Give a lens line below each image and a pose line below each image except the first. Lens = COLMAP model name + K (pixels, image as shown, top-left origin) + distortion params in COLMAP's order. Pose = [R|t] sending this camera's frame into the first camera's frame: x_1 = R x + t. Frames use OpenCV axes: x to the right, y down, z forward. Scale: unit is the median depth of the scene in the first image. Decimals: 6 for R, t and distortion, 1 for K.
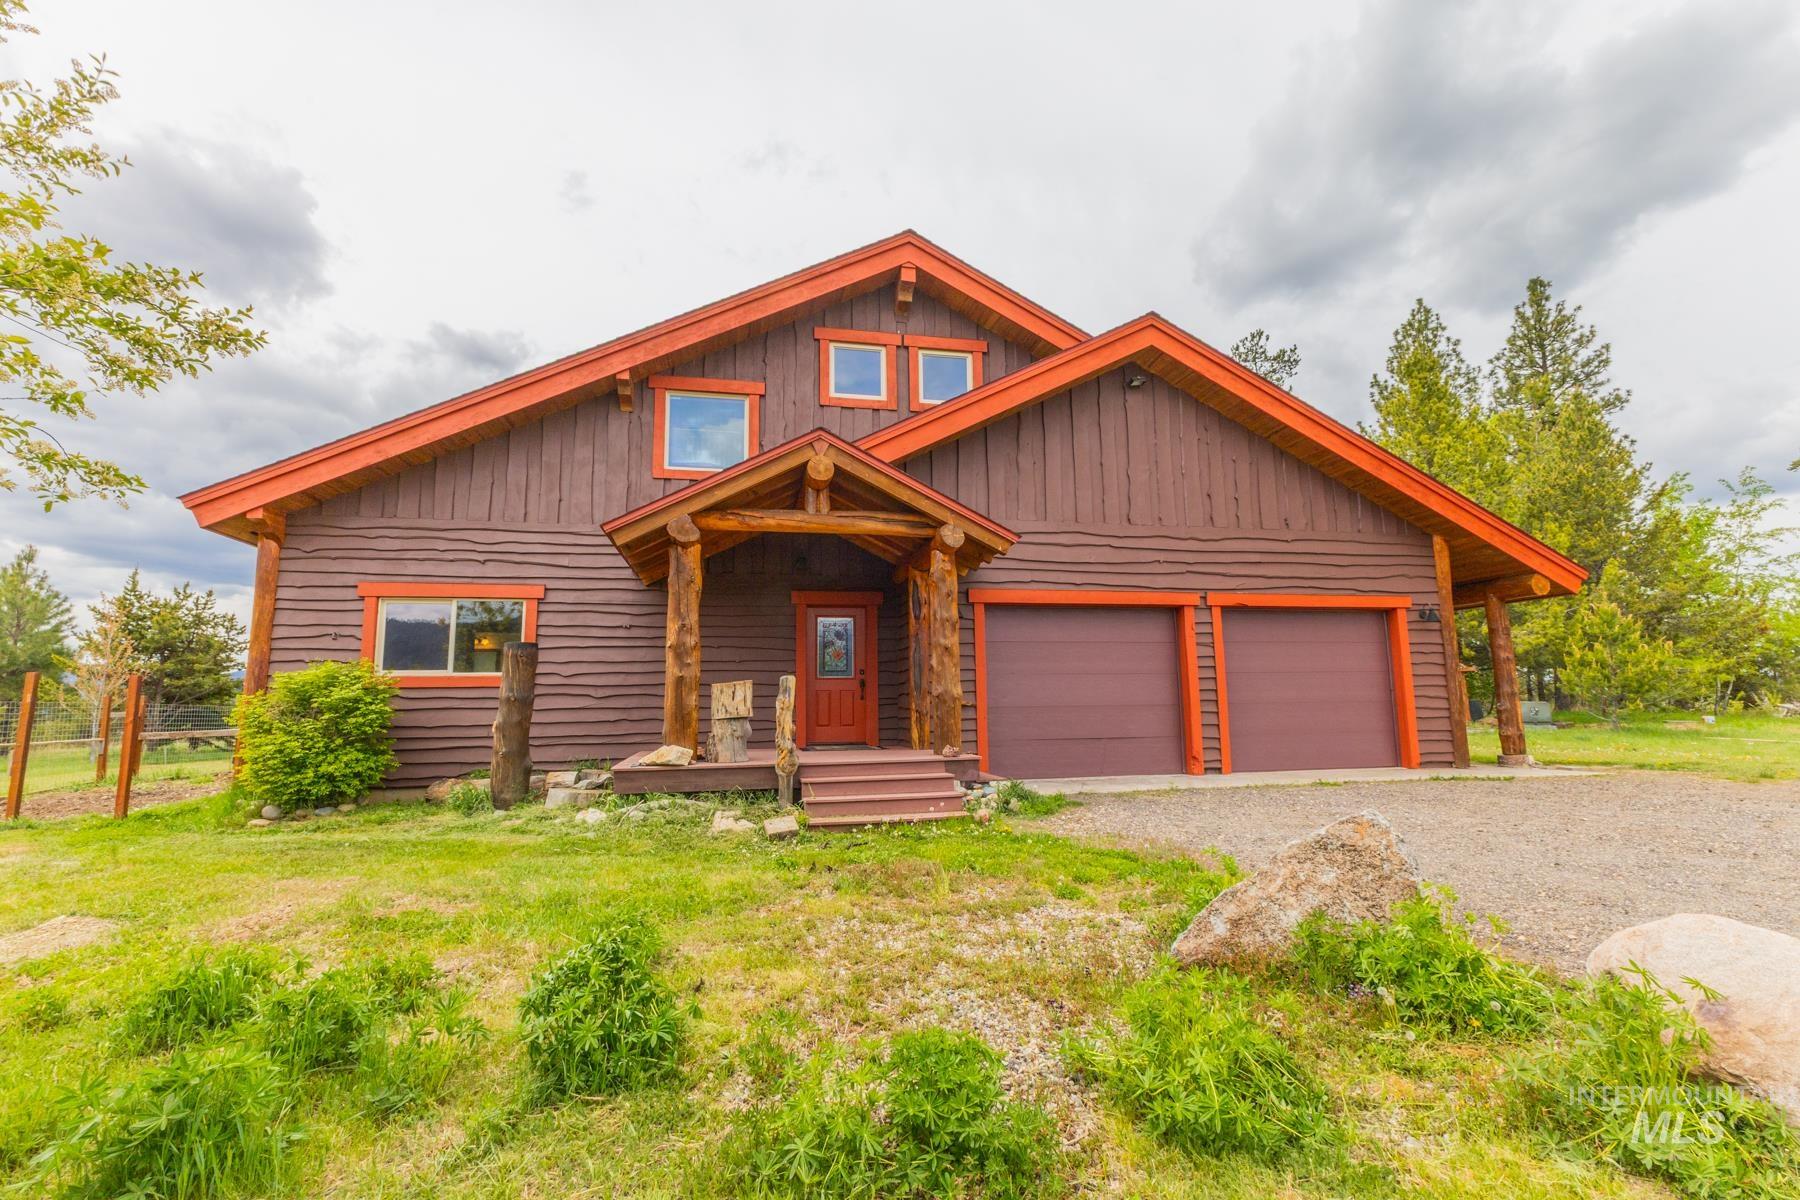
lens RADIAL K [[809.9, 0, 900.0], [0, 809.9, 600.0], [0, 0, 1]] dist [0.000803, 0.000075]
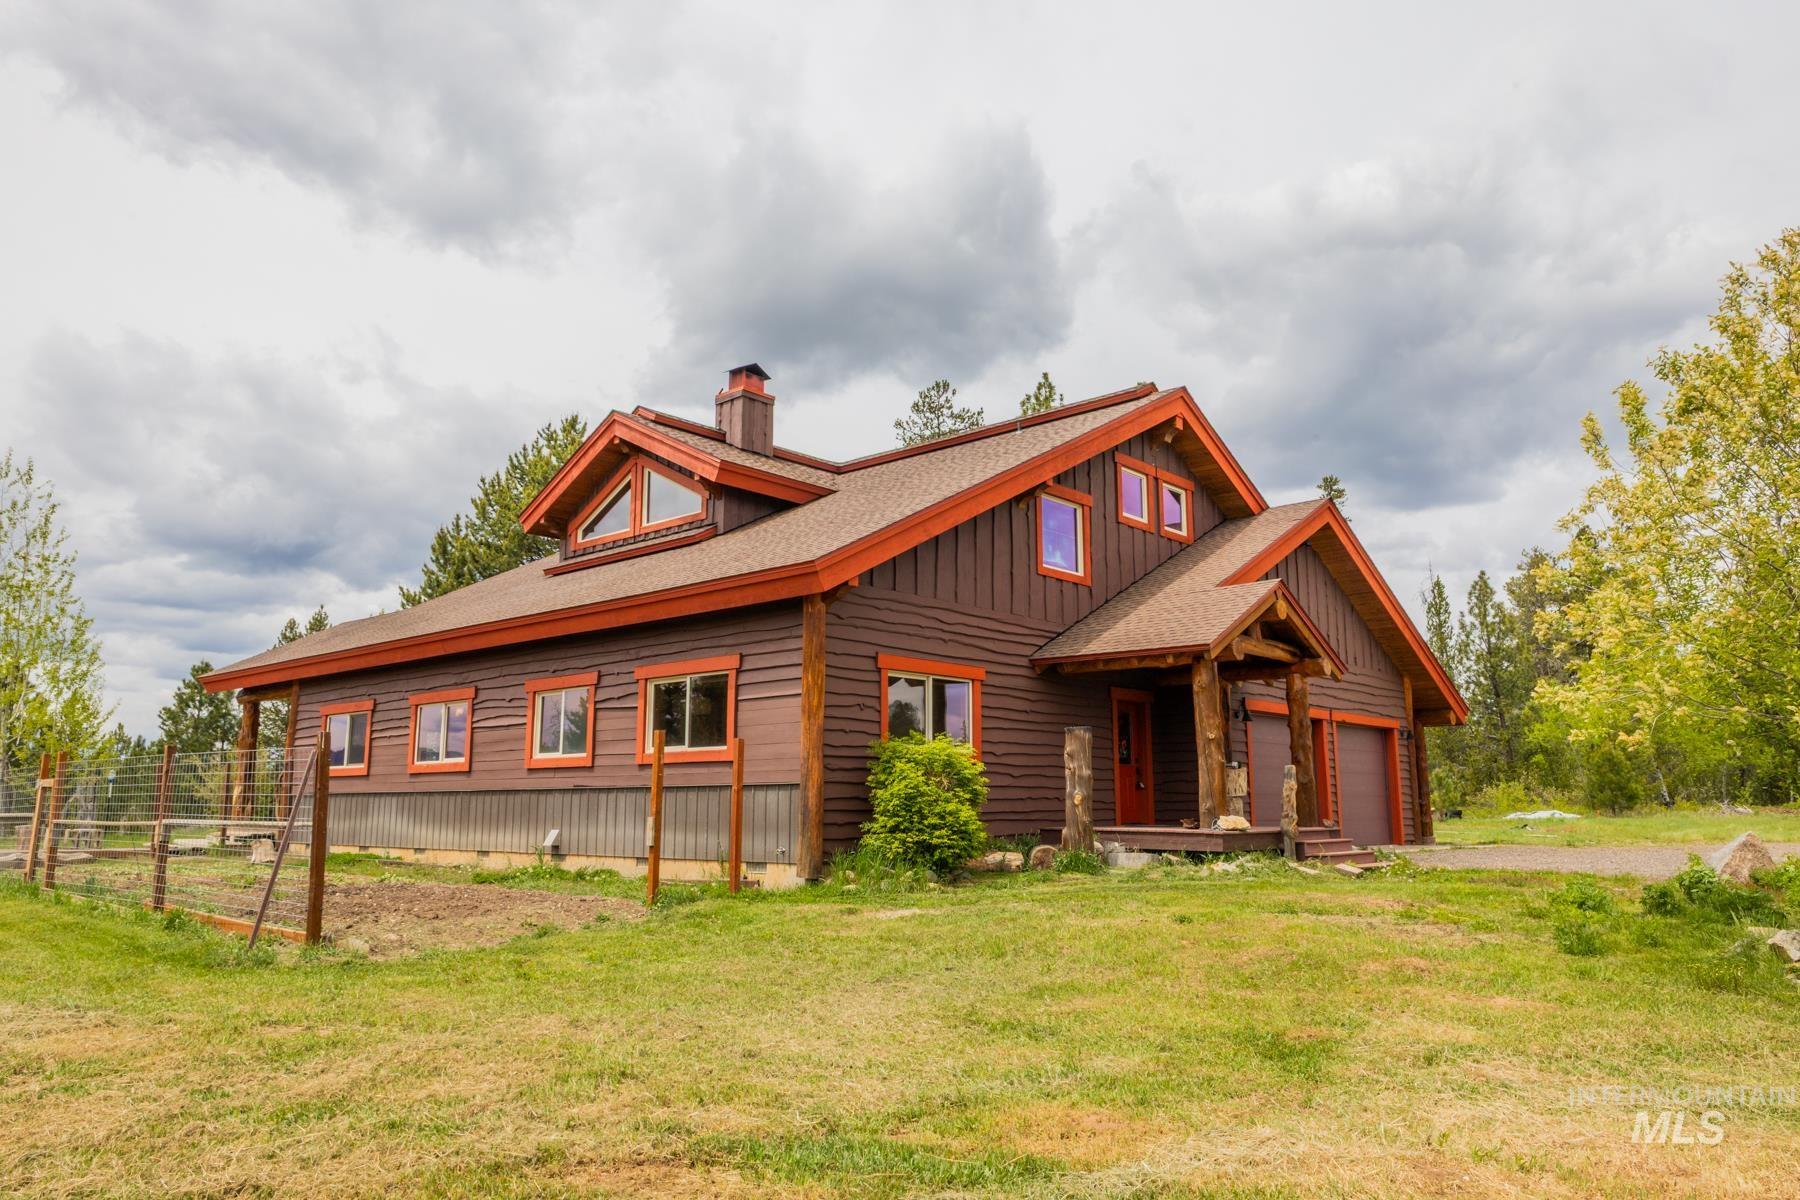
lens RADIAL K [[1221.9, 0, 900.0], [0, 1221.9, 600.0], [0, 0, 1]] dist [0.025260, -0.034047]
pose [[0.804858, 0.112173, 0.582769, -1.285425], [-0.087476, 0.993672, -0.070452, 0.013669], [-0.586985, 0.005726, 0.809578, -0.193380]]
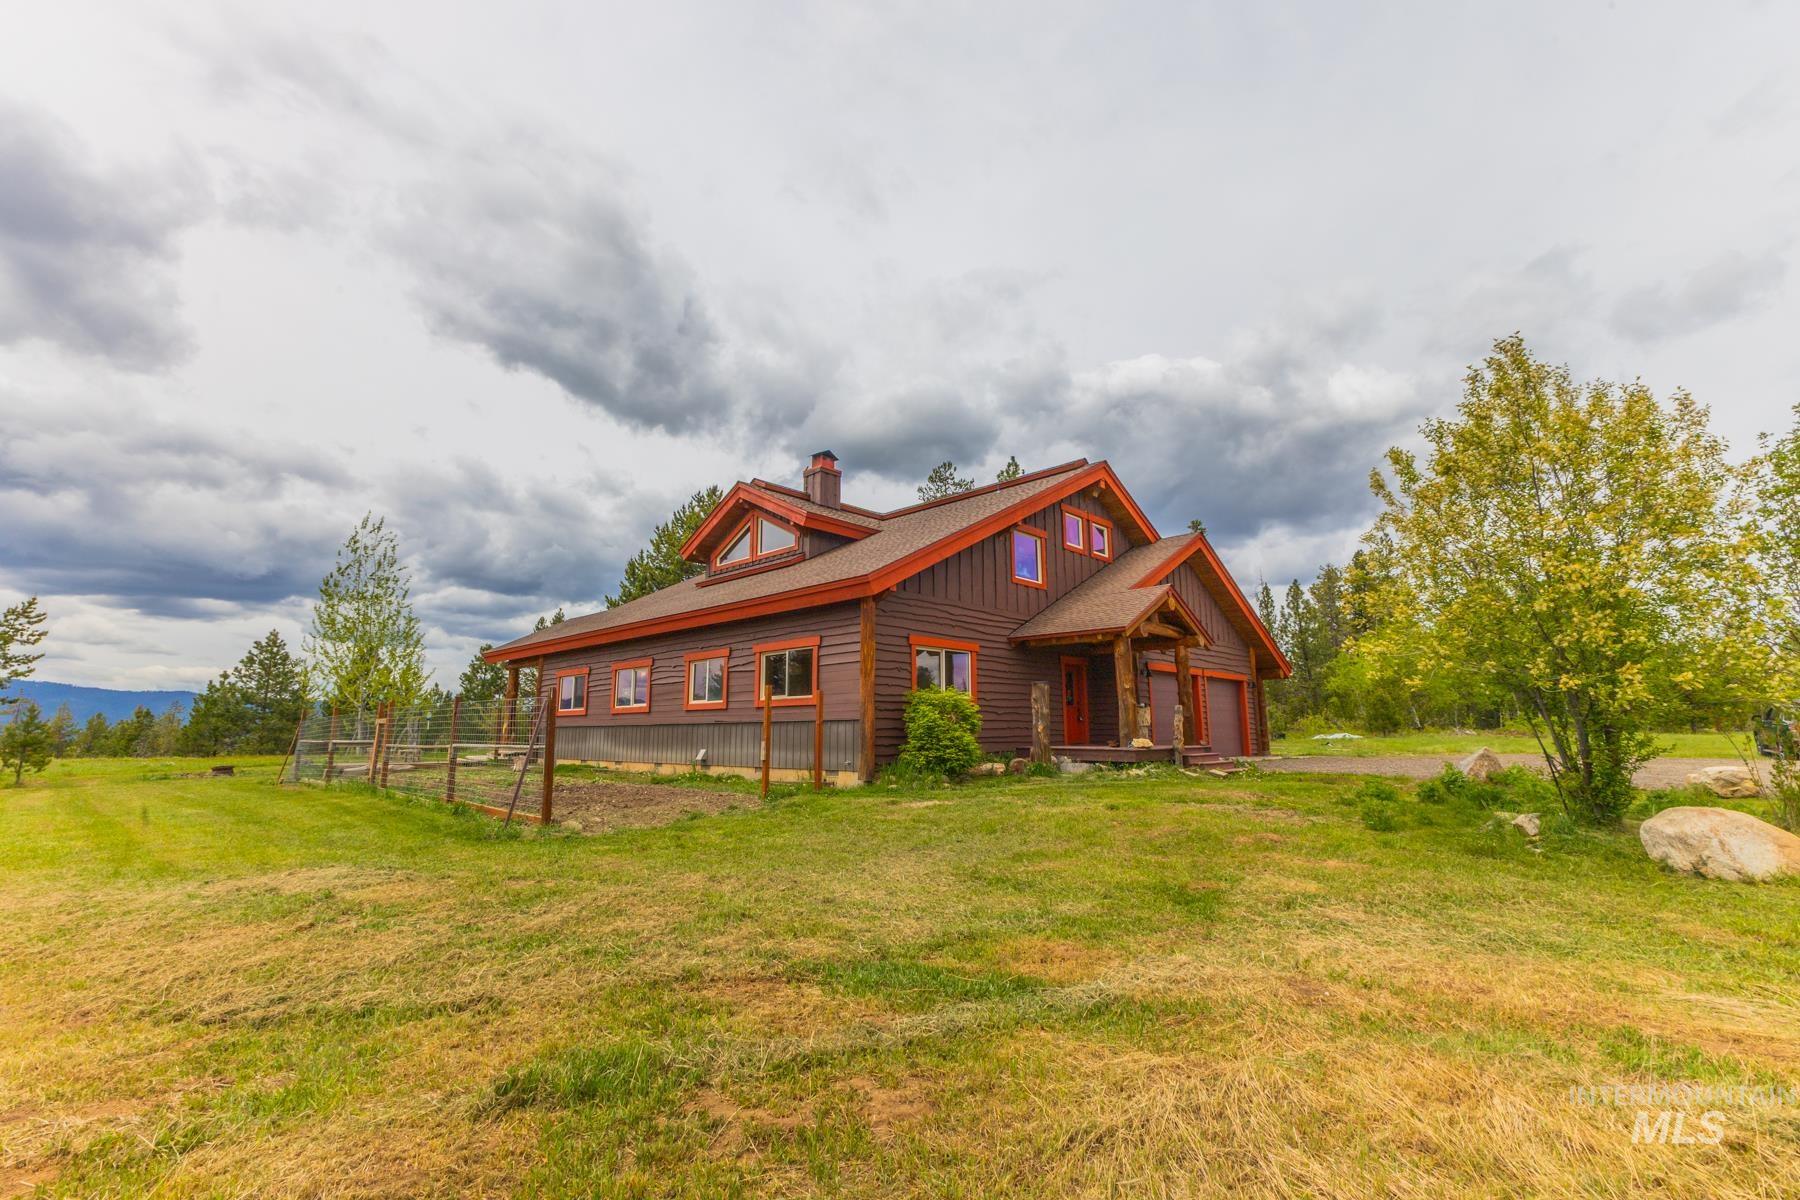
lens RADIAL K [[772.3, 0, 900.0], [0, 772.3, 600.0], [0, 0, 1]] dist [-0.000117, 0.000015]
pose [[0.821872, 0.106356, 0.559655, -1.267013], [-0.080095, 0.994232, -0.071320, 0.015883], [-0.564013, 0.013790, 0.825651, -0.163701]]
